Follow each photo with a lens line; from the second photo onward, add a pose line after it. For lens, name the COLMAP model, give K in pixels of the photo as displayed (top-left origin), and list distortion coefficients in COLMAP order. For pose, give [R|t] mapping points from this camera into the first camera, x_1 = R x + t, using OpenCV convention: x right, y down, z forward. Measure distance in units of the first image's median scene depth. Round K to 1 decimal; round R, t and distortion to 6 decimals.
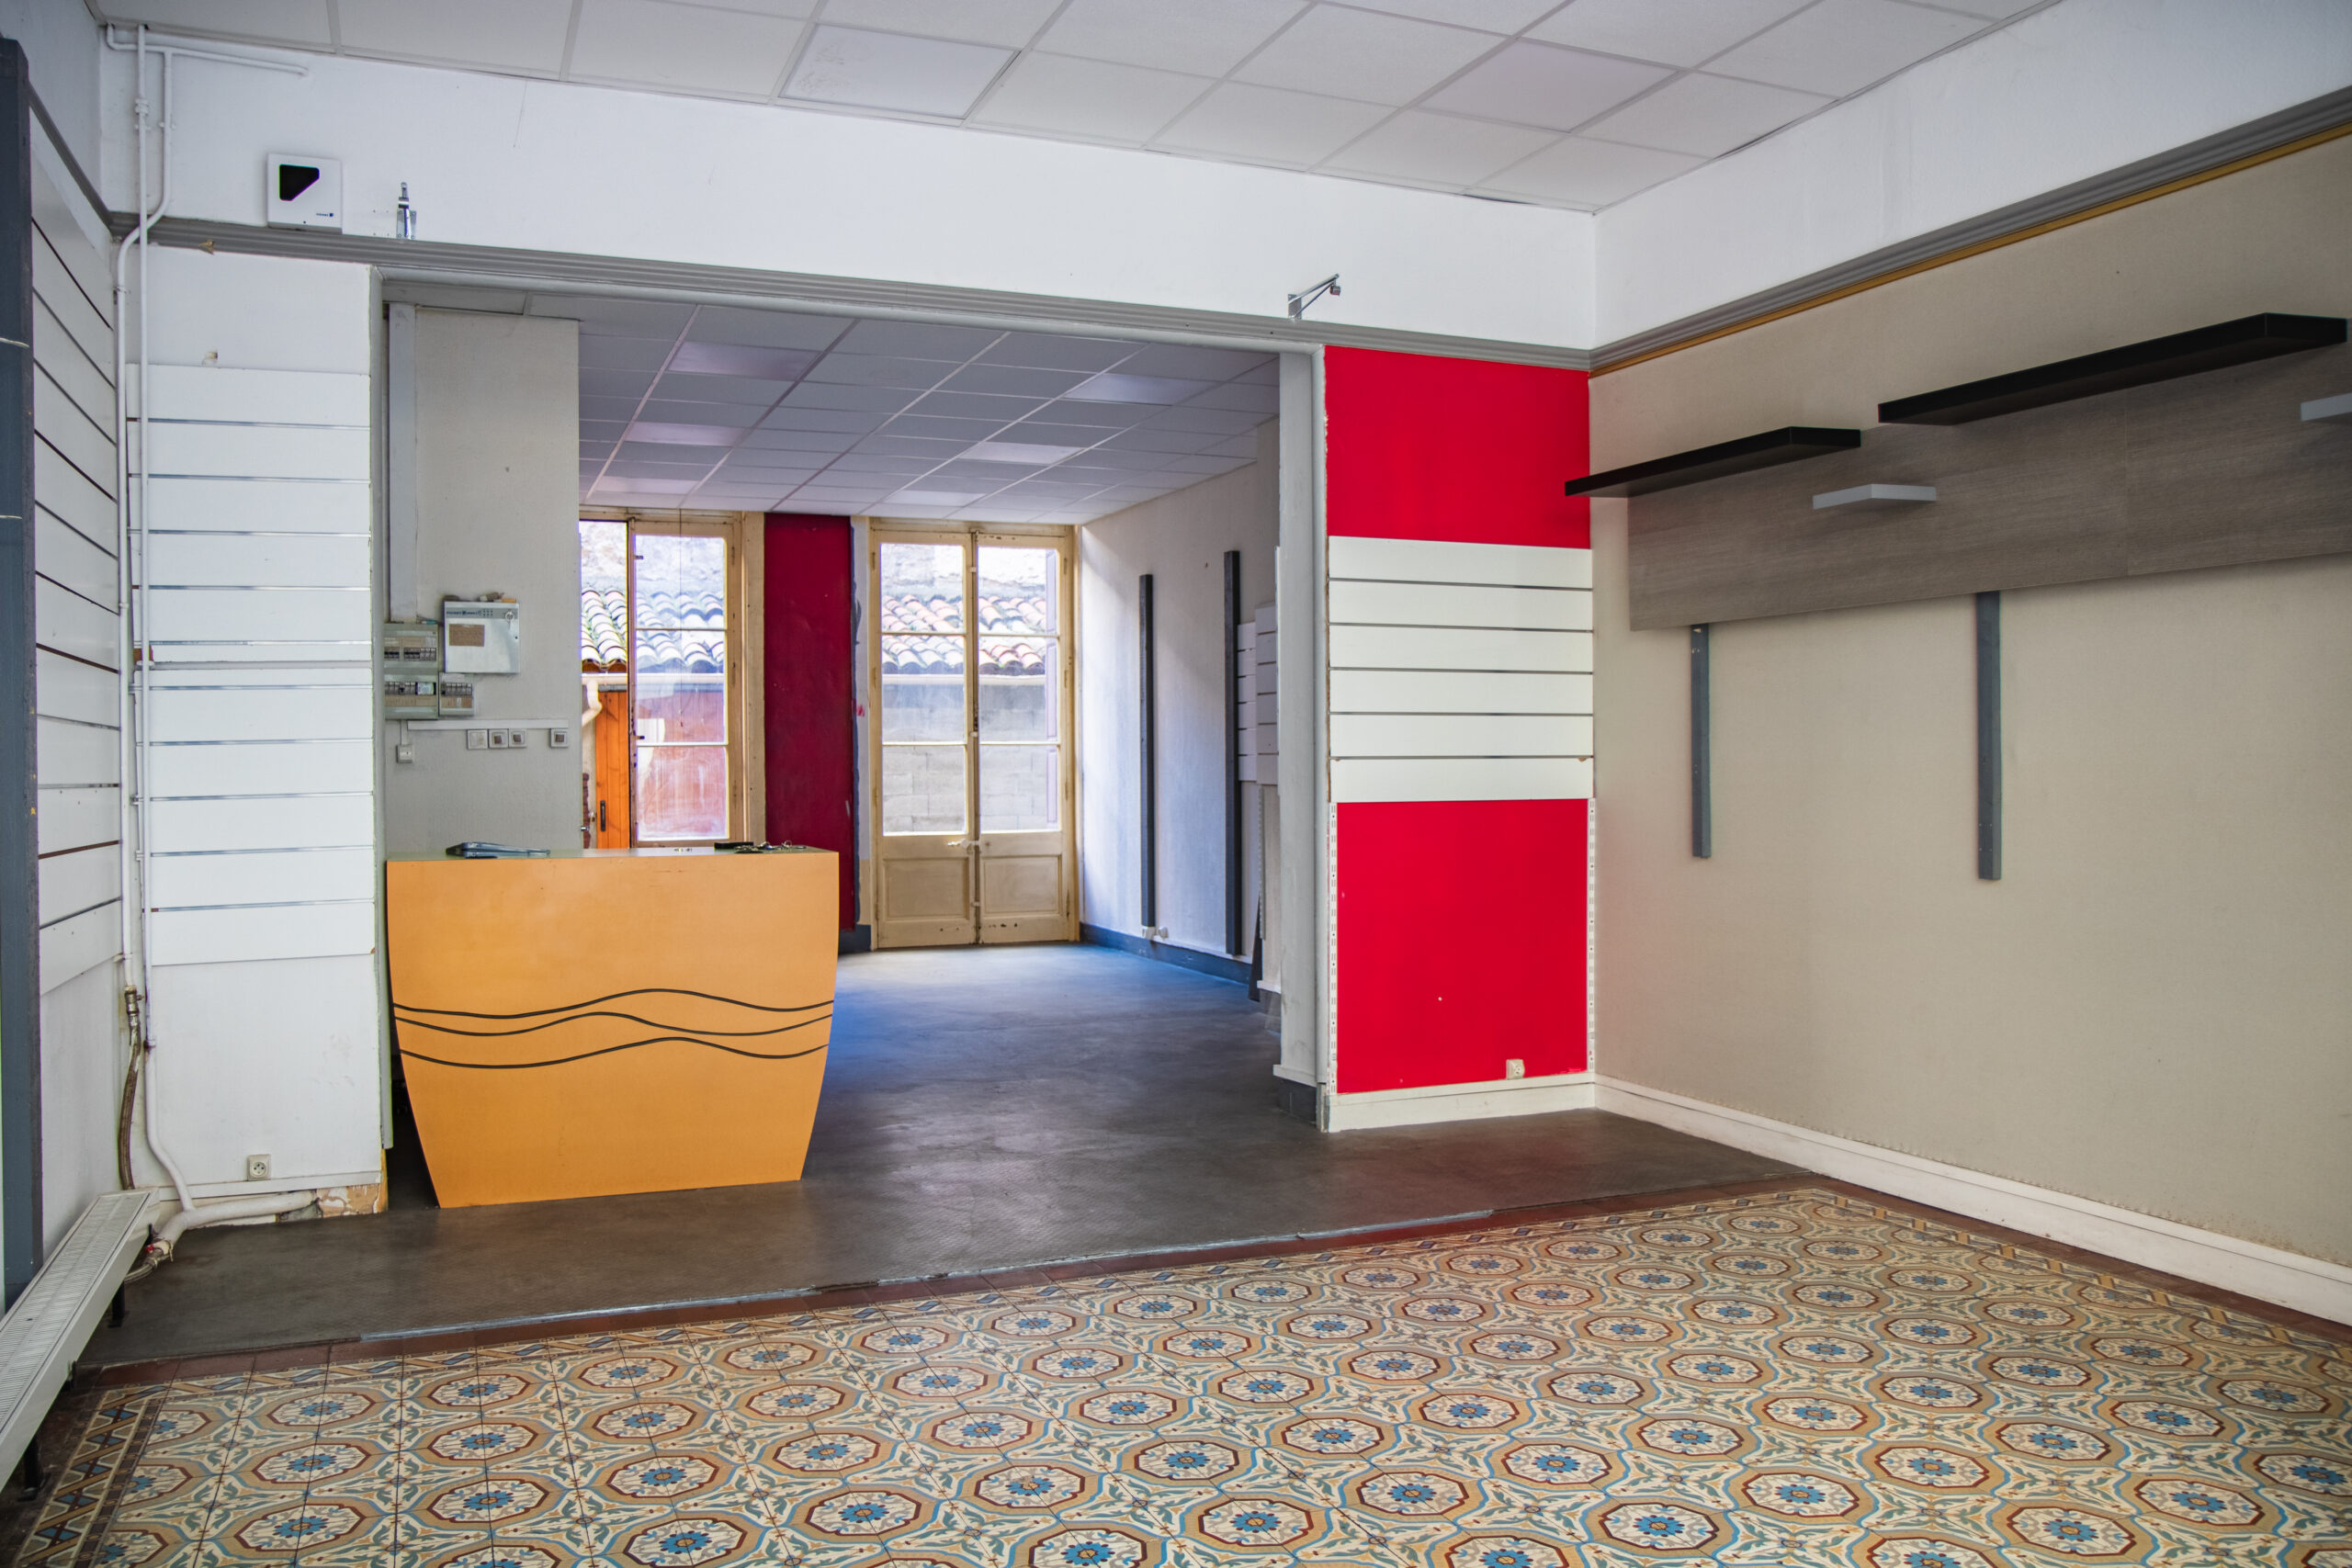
lens RADIAL K [[1812.1, 0, 1155.8], [0, 1812.1, 783.2], [0, 0, 1]] dist [-0.104318, 0.098408]
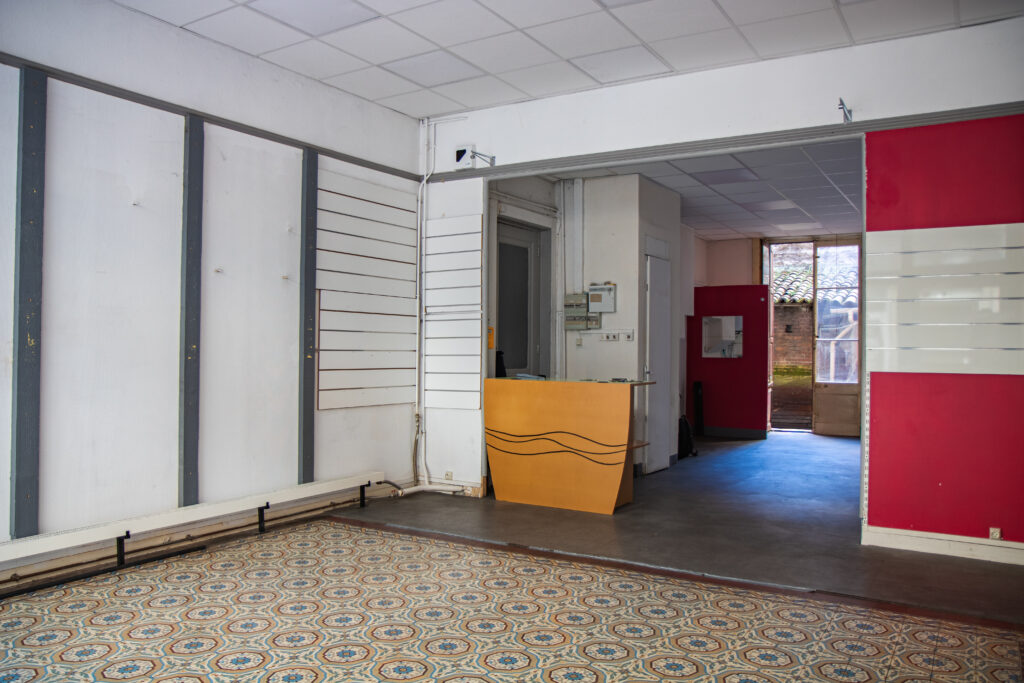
lens RADIAL K [[789.0, 0, 517.5], [0, 789.0, 338.6], [0, 0, 1]] dist [-0.104318, 0.098408]
pose [[0.599428, 0.003407, -0.800421, 0.600498], [-0.021302, 0.999705, -0.011697, -0.007293], [0.800145, 0.024062, 0.599324, 0.244420]]
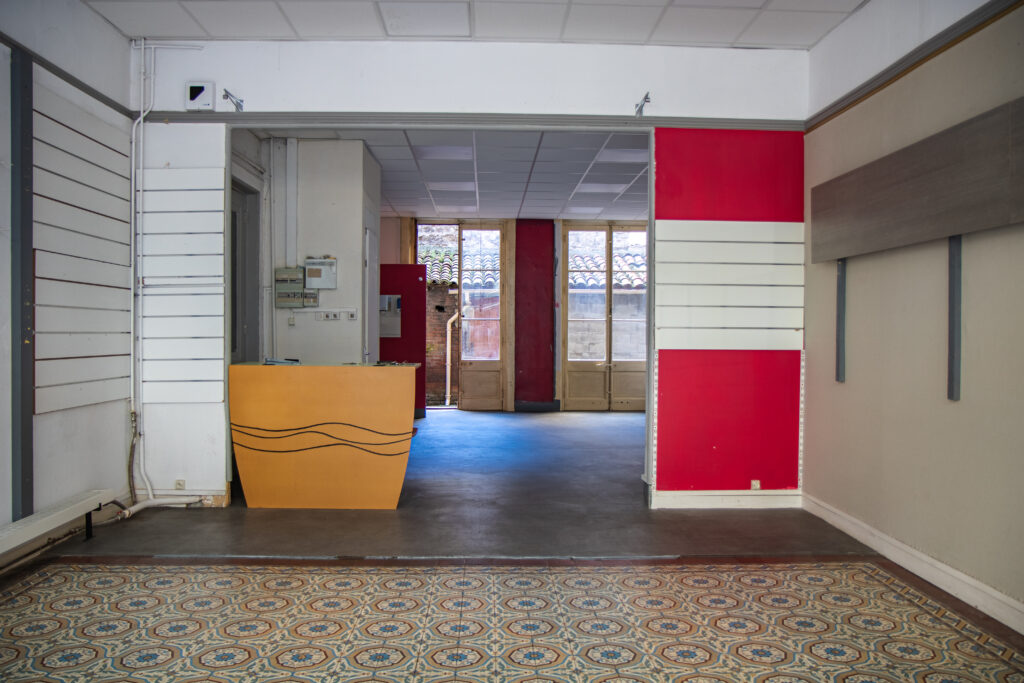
lens RADIAL K [[789.0, 0, 507.1], [0, 789.0, 340.5], [0, 0, 1]] dist [-0.104318, 0.098408]
pose [[0.937029, 0.016656, -0.348854, 0.284442], [-0.015181, 0.999861, 0.006962, -0.003168], [0.348921, -0.001227, 0.937151, 0.115364]]
